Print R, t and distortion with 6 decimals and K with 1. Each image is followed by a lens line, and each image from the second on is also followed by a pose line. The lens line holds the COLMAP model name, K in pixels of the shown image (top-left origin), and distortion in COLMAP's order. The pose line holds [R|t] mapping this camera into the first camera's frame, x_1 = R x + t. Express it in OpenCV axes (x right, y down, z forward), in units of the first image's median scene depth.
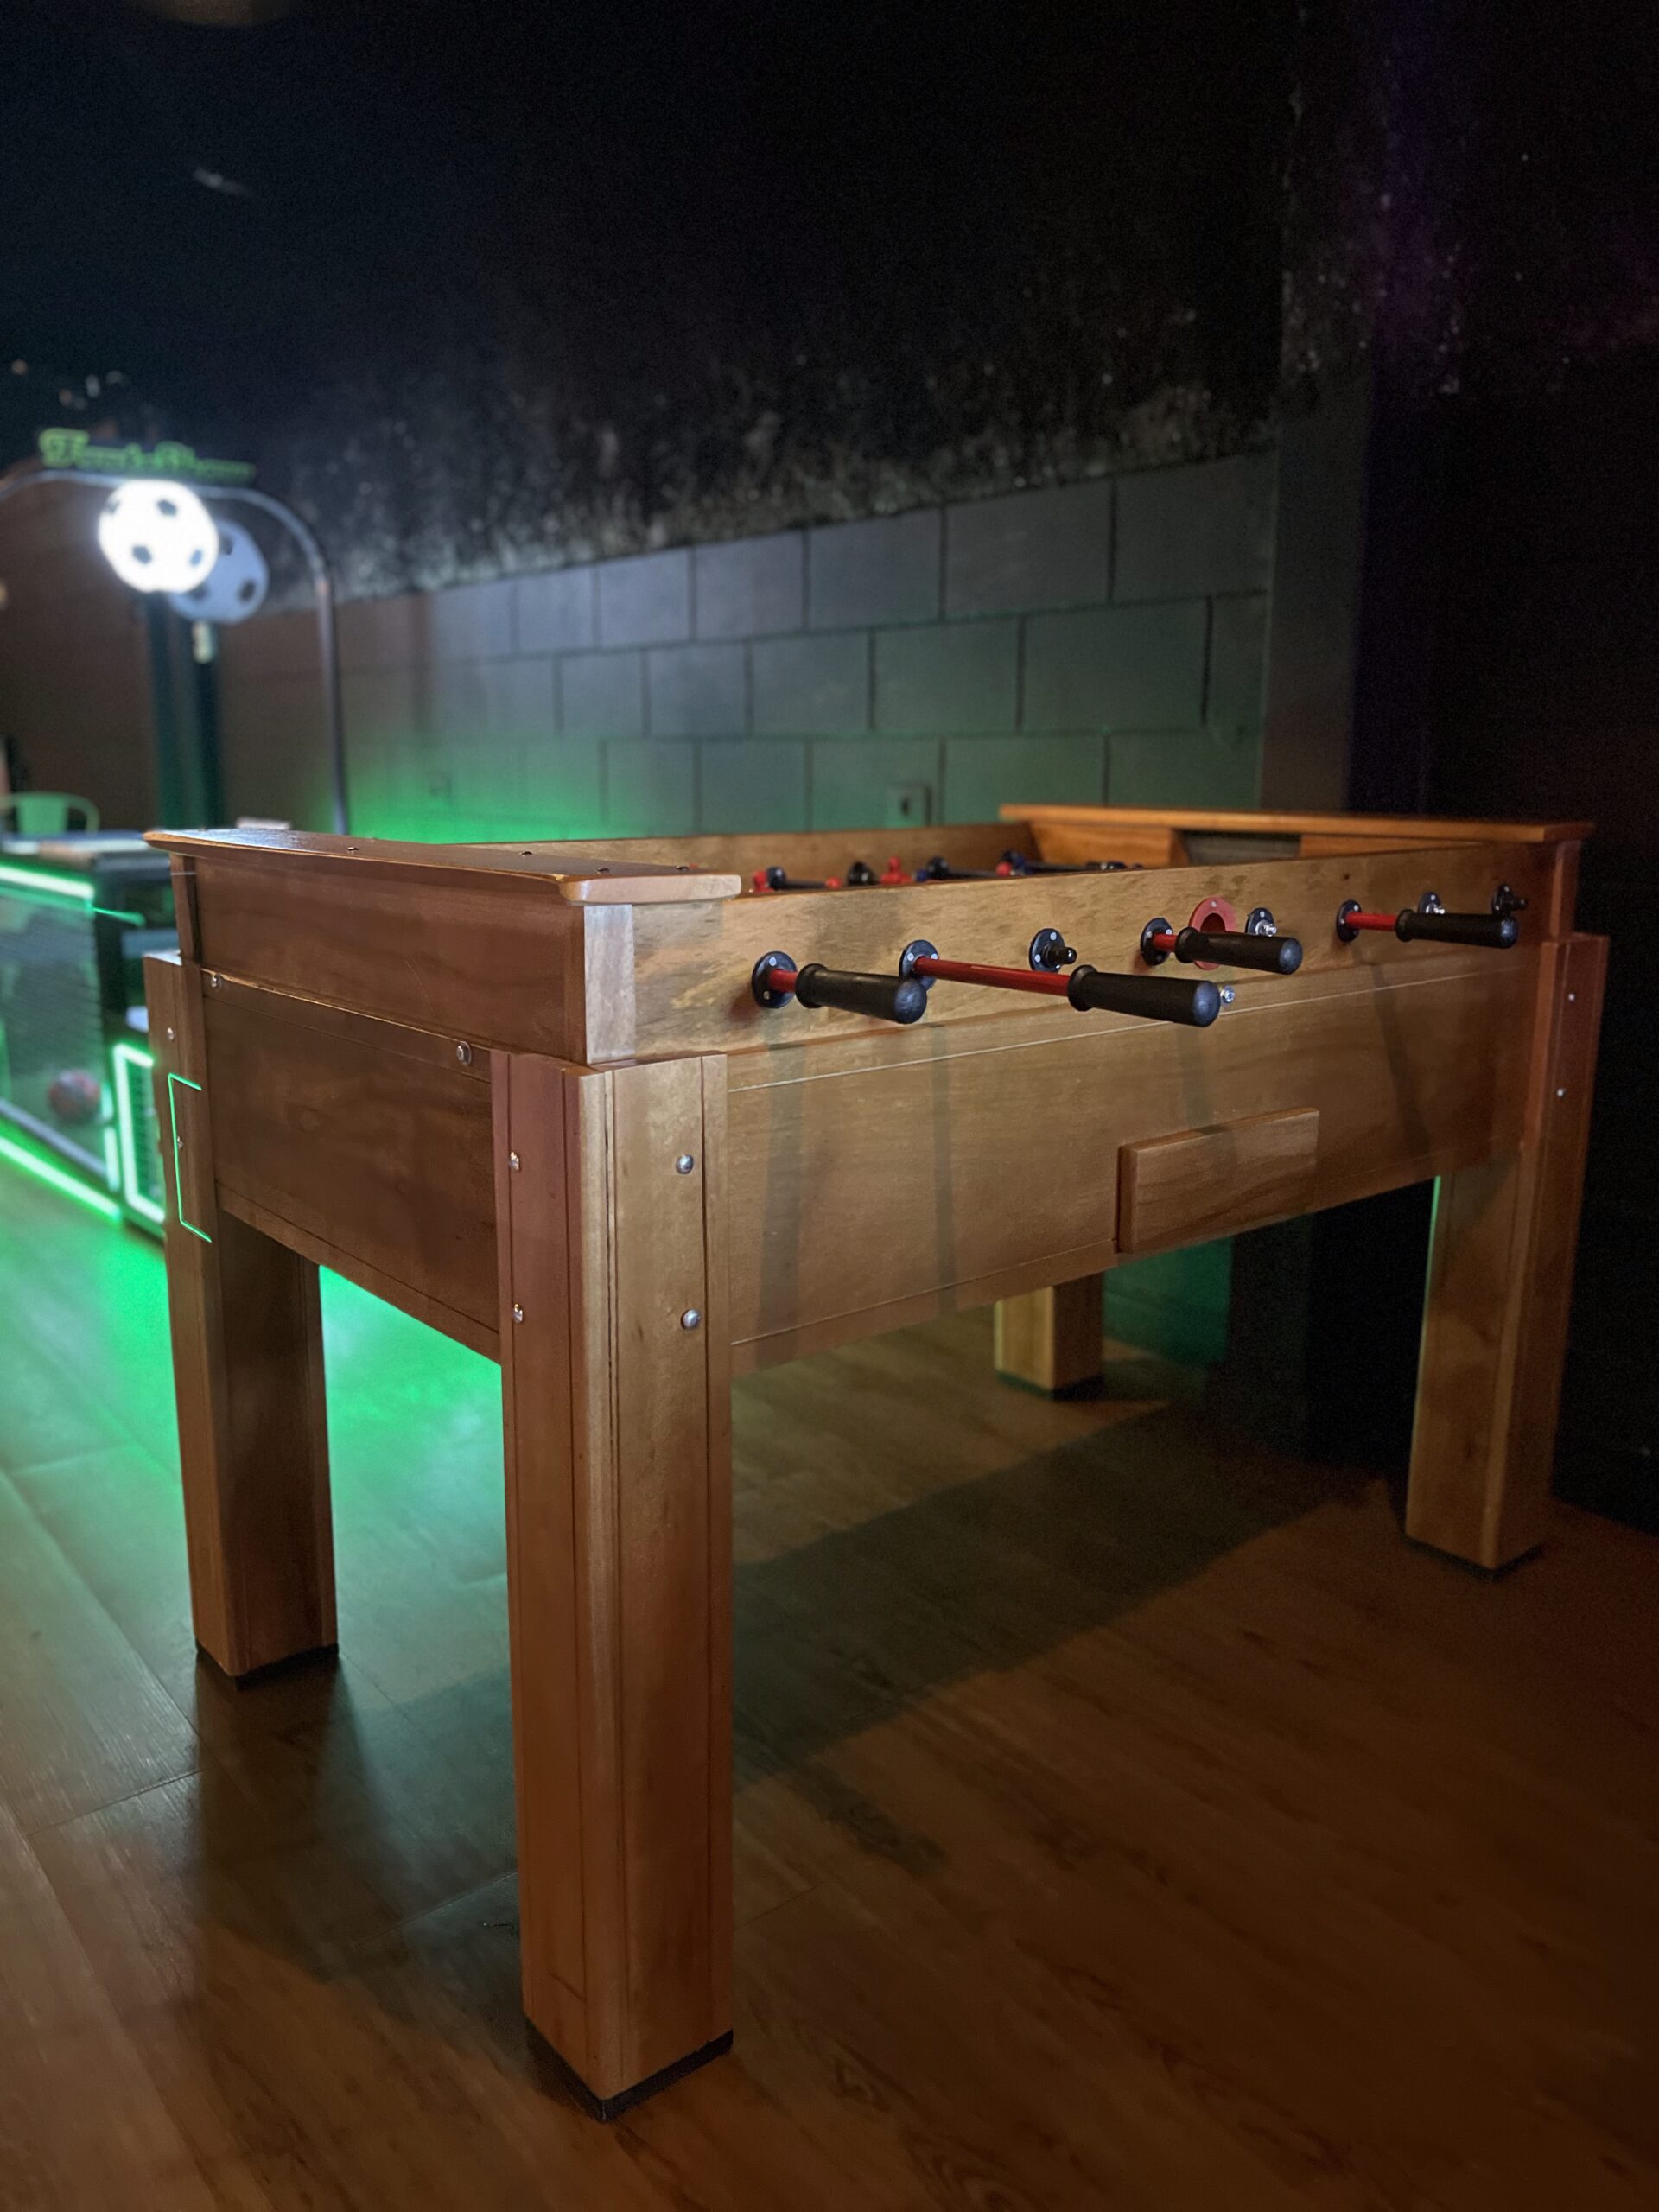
lens RADIAL K [[1684.0, 0, 844.6], [0, 1684.0, 1100.6], [0, 0, 1]] dist [0.049369, -0.050365]
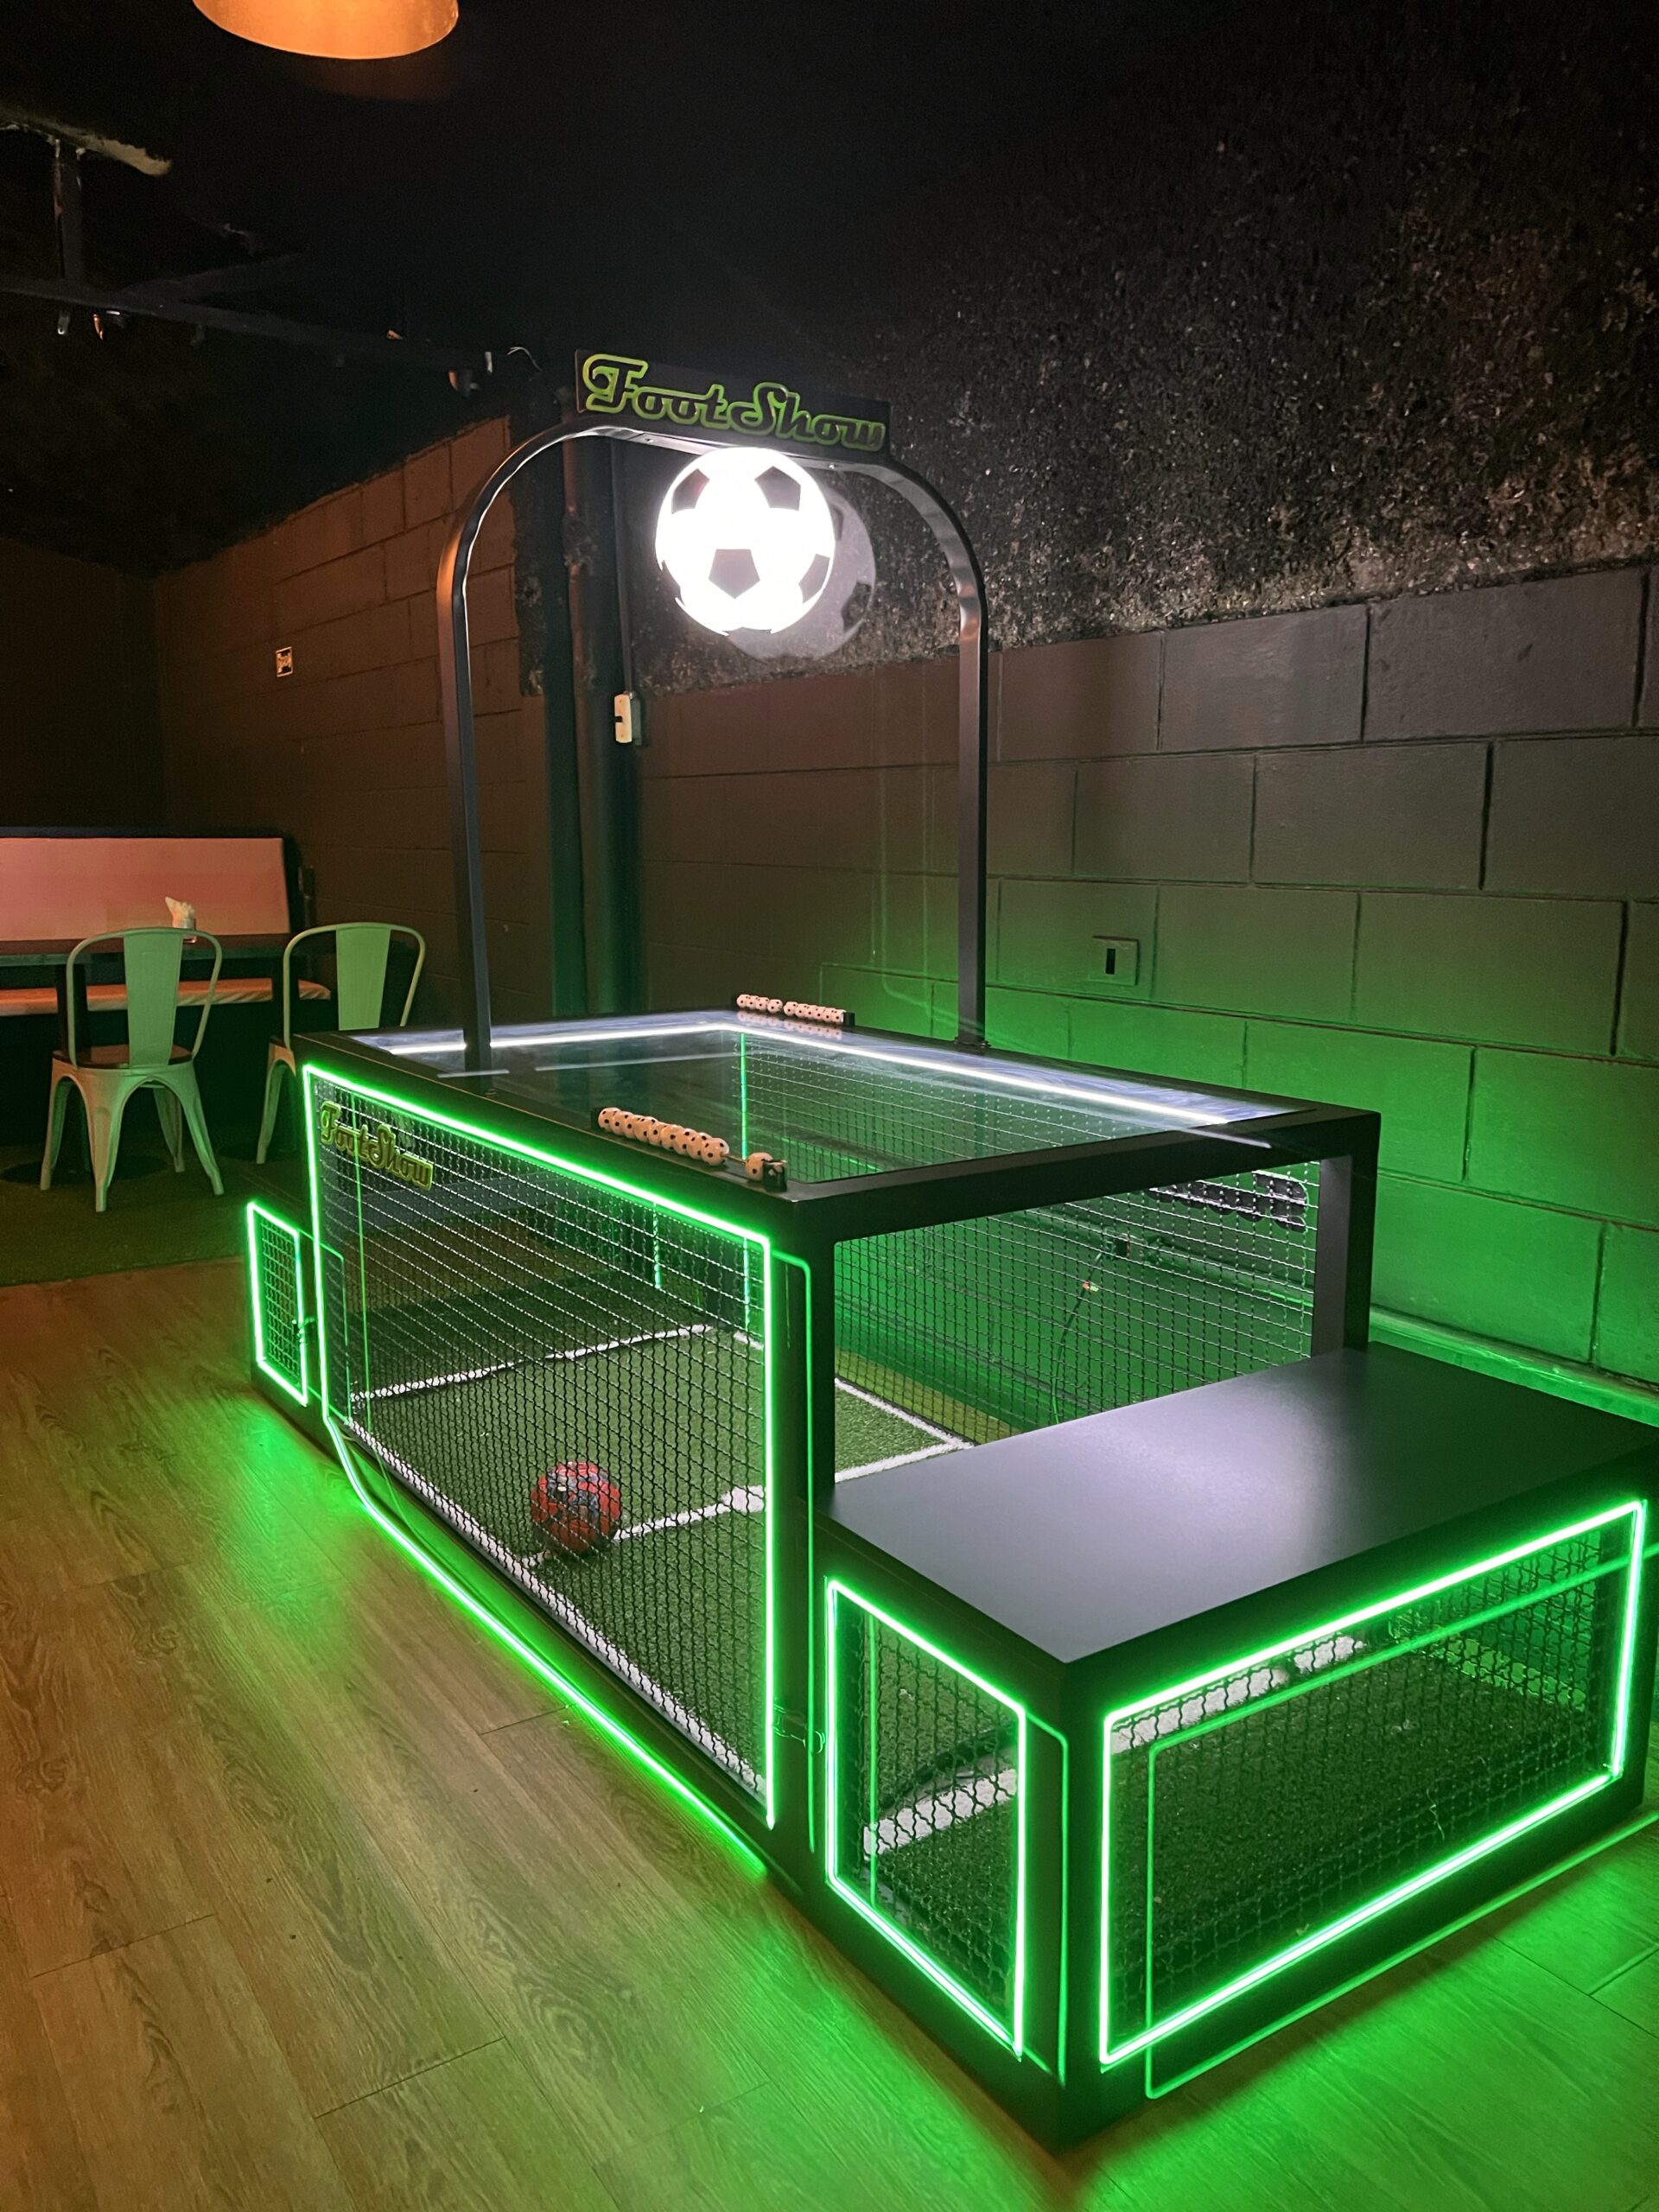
lens RADIAL K [[1684.0, 0, 827.7], [0, 1684.0, 1125.0], [0, 0, 1]] dist [0.049369, -0.050365]
pose [[0.996157, 0.012502, -0.086690, -0.318617], [-0.014461, 0.999653, -0.022005, -0.121162], [0.086384, 0.023174, 0.995992, 0.431231]]
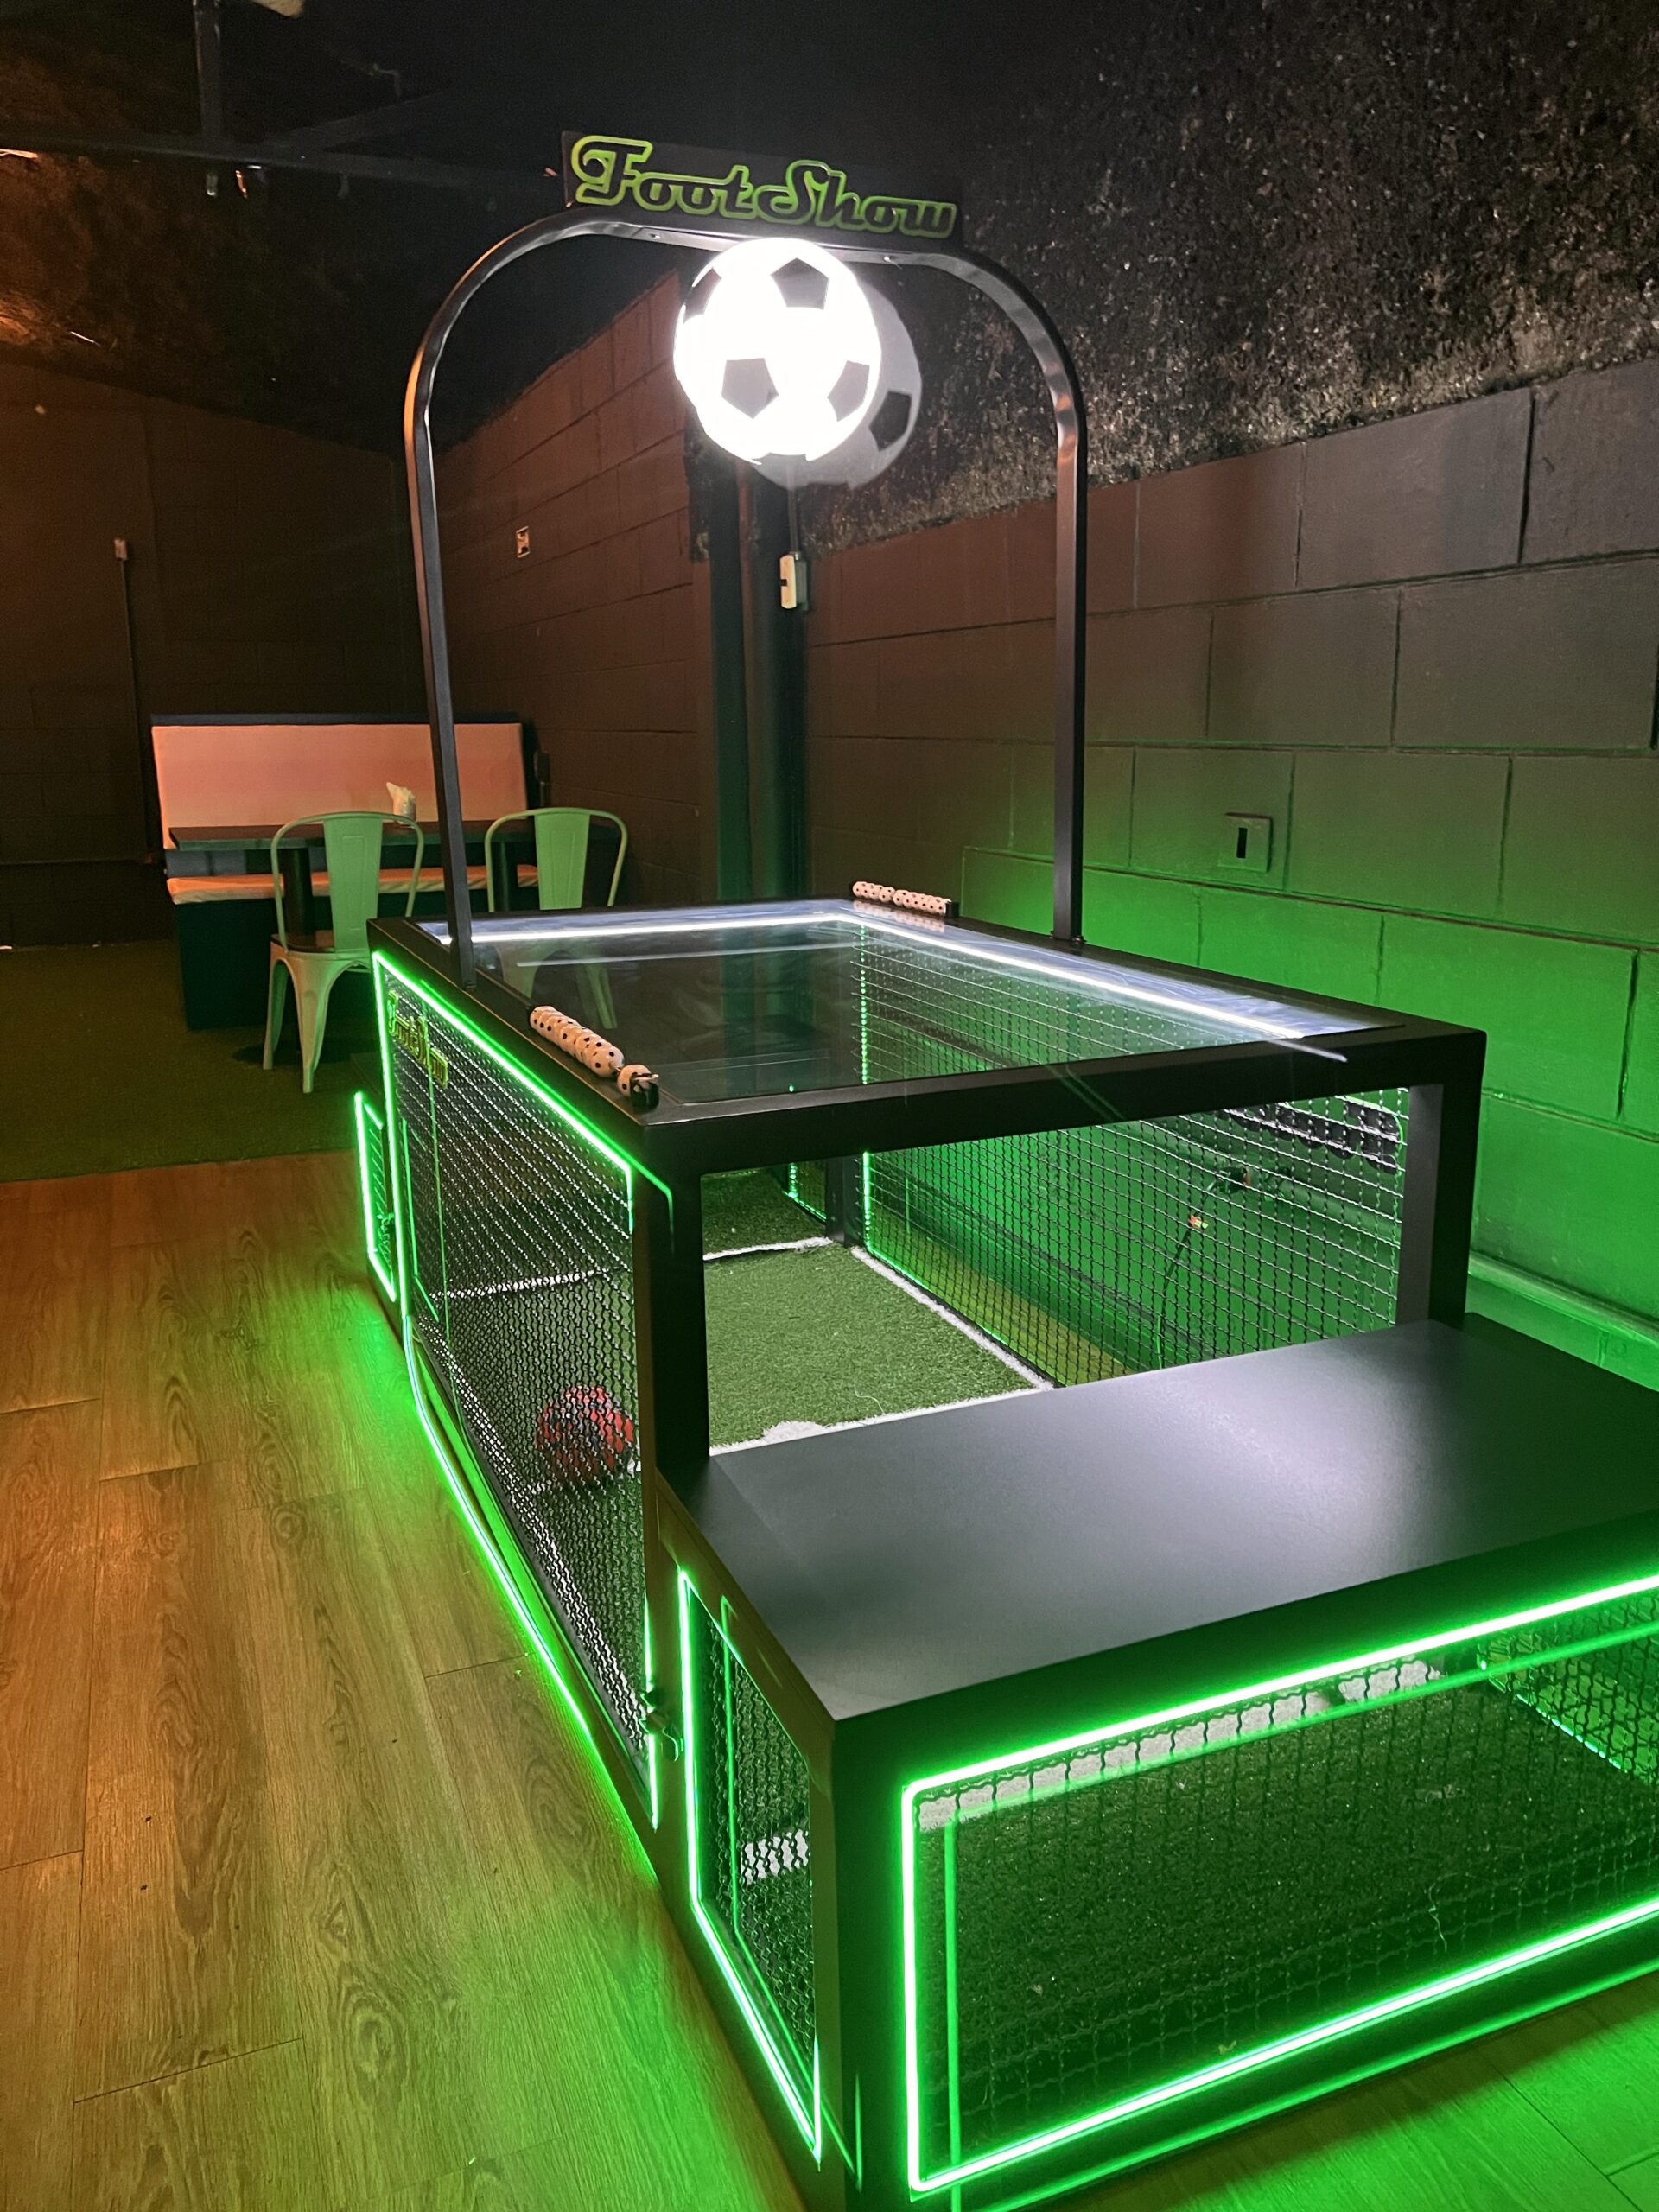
lens RADIAL K [[1684.0, 0, 814.6], [0, 1684.0, 1119.2], [0, 0, 1]] dist [0.049369, -0.050365]
pose [[0.957242, 0.051574, -0.284653, -0.236538], [-0.040580, 0.998190, 0.044389, -0.128755], [0.286427, -0.030940, 0.957602, 0.512585]]
